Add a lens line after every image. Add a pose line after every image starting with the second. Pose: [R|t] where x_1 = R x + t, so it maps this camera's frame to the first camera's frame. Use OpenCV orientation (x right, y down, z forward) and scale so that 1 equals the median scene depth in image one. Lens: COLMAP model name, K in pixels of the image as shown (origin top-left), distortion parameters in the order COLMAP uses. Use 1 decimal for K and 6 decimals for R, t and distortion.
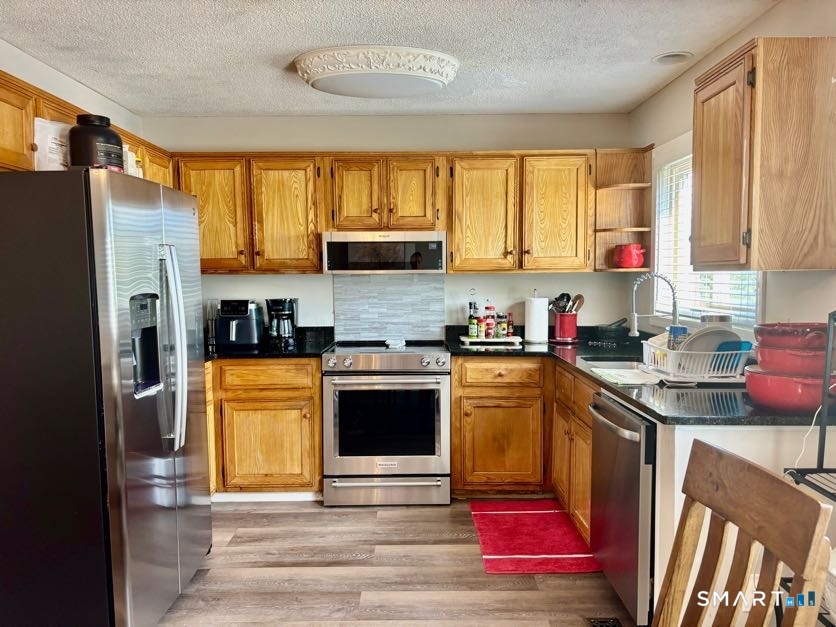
lens RADIAL K [[632.9, 0, 417.8], [0, 632.9, 317.5], [0, 0, 1]] dist [0.027051, -0.028314]
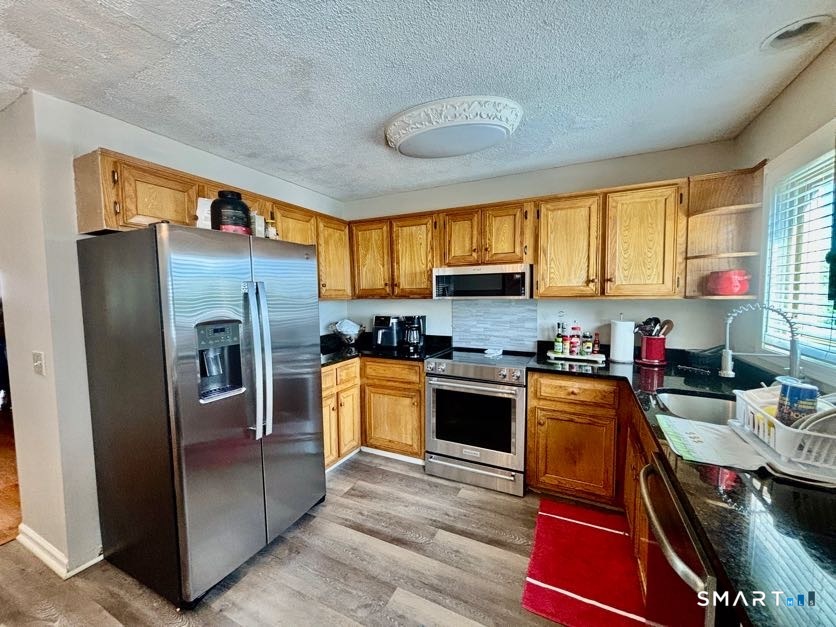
lens RADIAL K [[336.9, 0, 416.7], [0, 336.9, 313.6], [0, 0, 1]] dist [-0.002370, 0.000361]
pose [[0.896402, 0.025305, -0.442519, 0.141007], [-0.028509, 0.999593, -0.000590, -0.037736], [0.442324, 0.013145, 0.896759, 0.349149]]
